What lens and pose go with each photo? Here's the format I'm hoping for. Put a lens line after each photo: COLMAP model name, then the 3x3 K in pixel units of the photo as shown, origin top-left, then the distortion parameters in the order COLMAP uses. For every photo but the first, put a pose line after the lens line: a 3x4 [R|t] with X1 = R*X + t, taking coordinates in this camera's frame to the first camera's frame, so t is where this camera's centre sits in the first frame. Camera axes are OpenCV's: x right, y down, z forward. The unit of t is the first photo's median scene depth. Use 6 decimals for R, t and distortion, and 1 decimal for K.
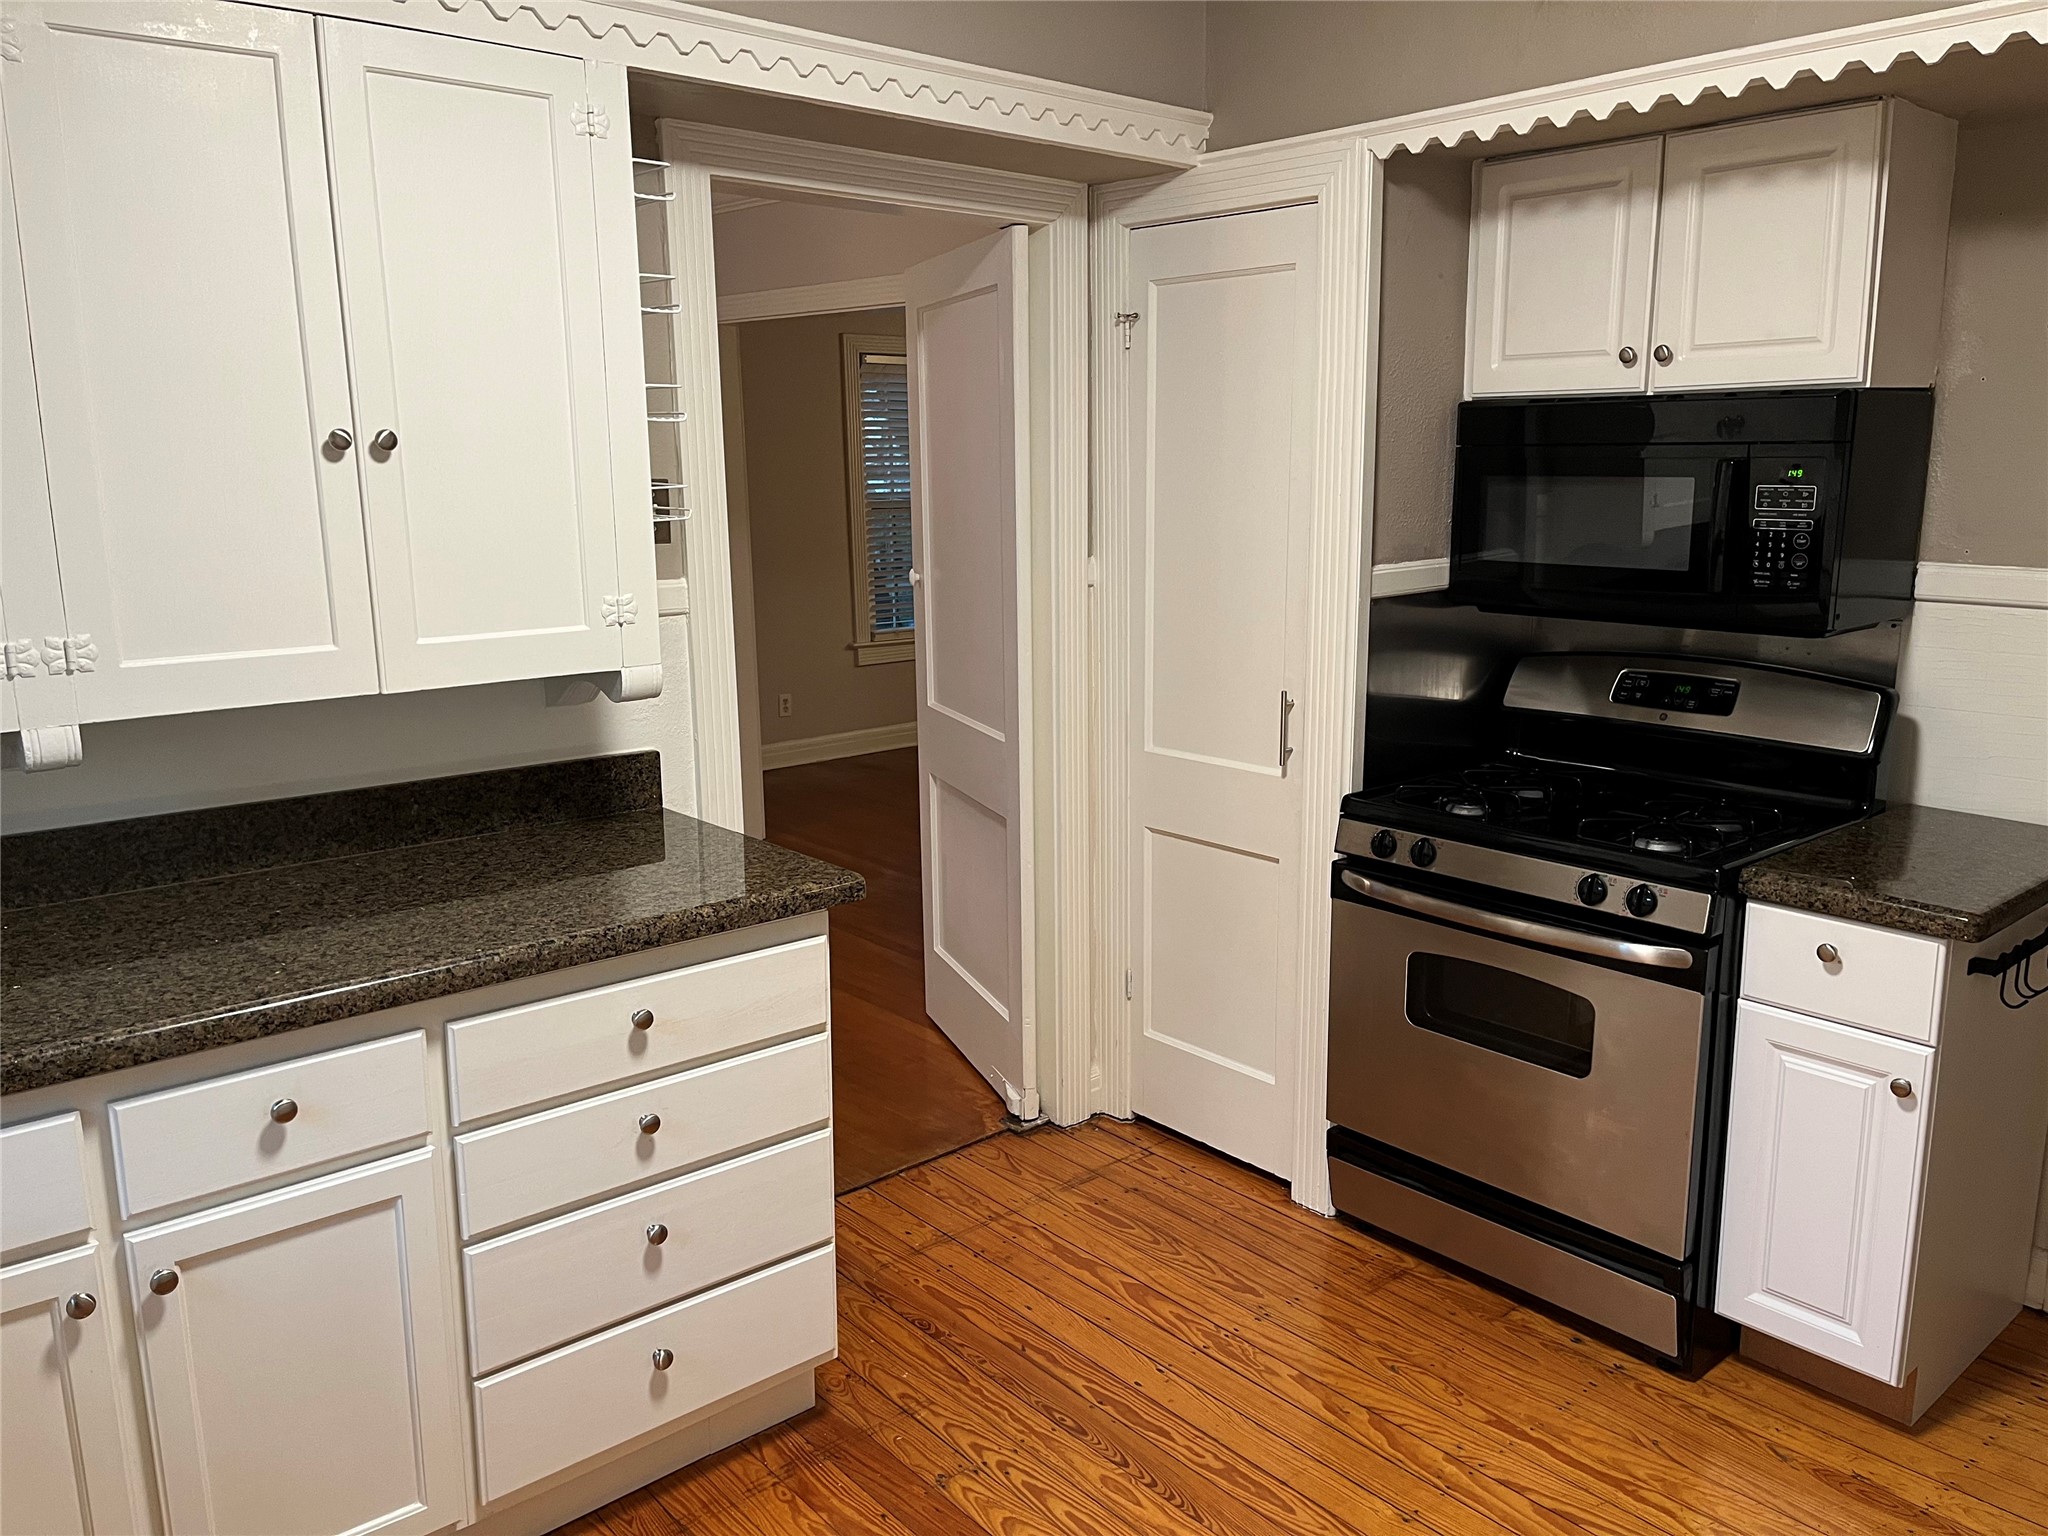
lens RADIAL K [[1560.5, 0, 1031.2], [0, 1560.5, 775.3], [0, 0, 1]] dist [0.066629, -0.079566]
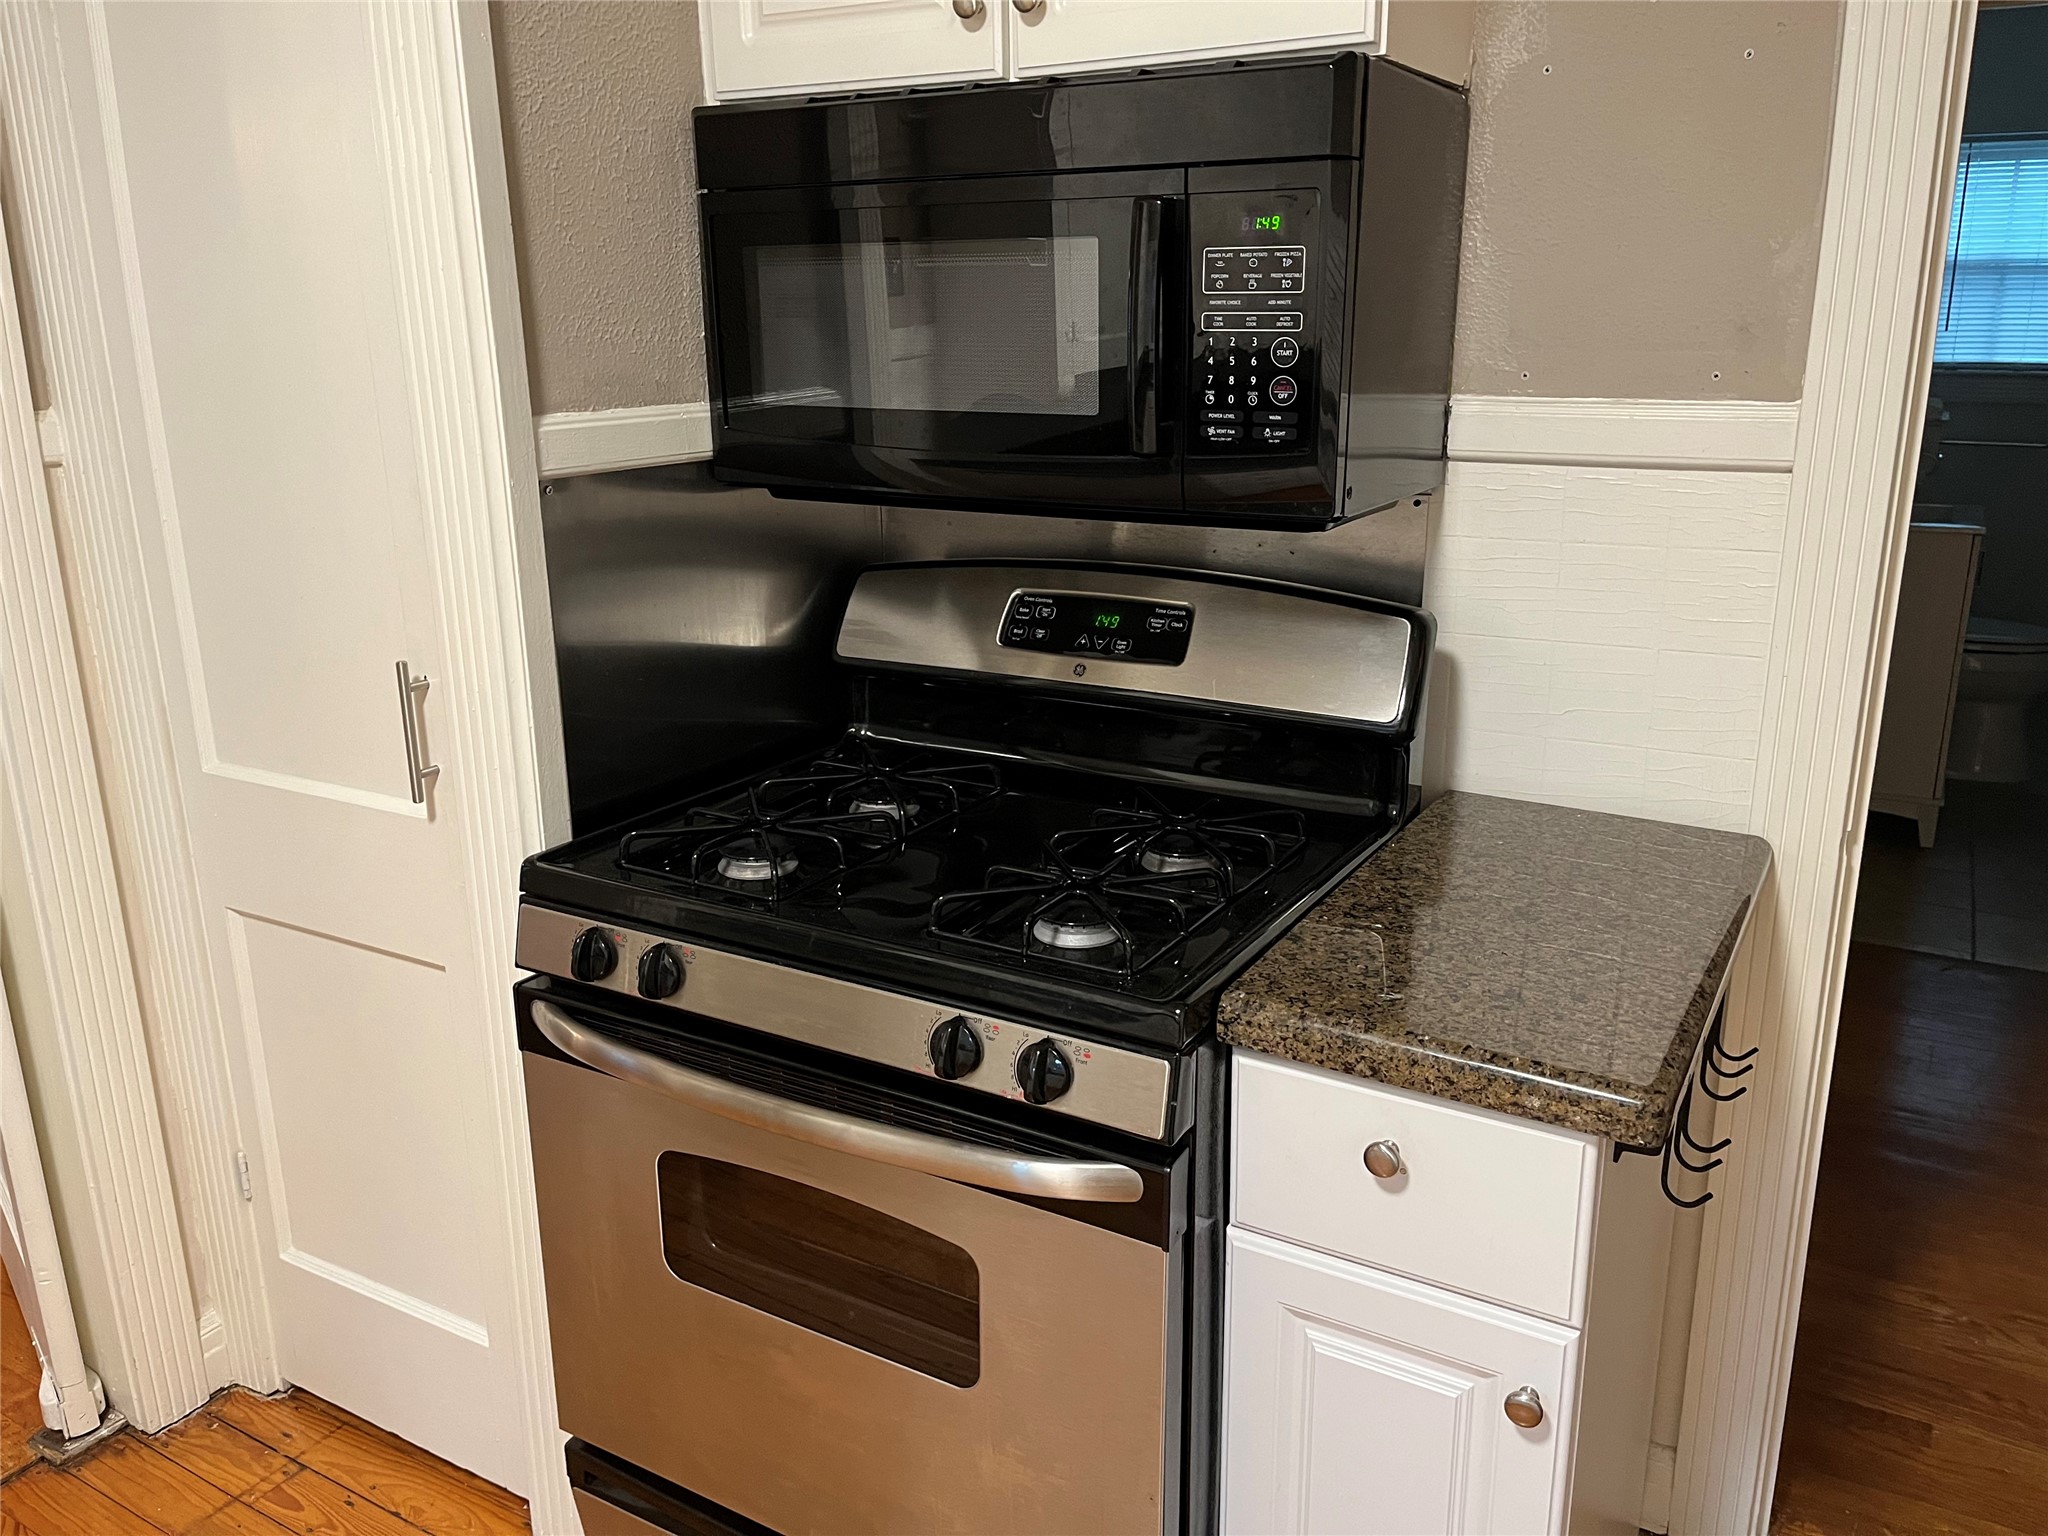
lens RADIAL K [[1560.5, 0, 1031.2], [0, 1560.5, 775.3], [0, 0, 1]] dist [0.066629, -0.079566]
pose [[0.946771, -0.086349, 0.310112, 0.210039], [0.063358, 0.994493, 0.083480, -0.050691], [-0.315612, -0.059388, 0.947028, 0.472856]]
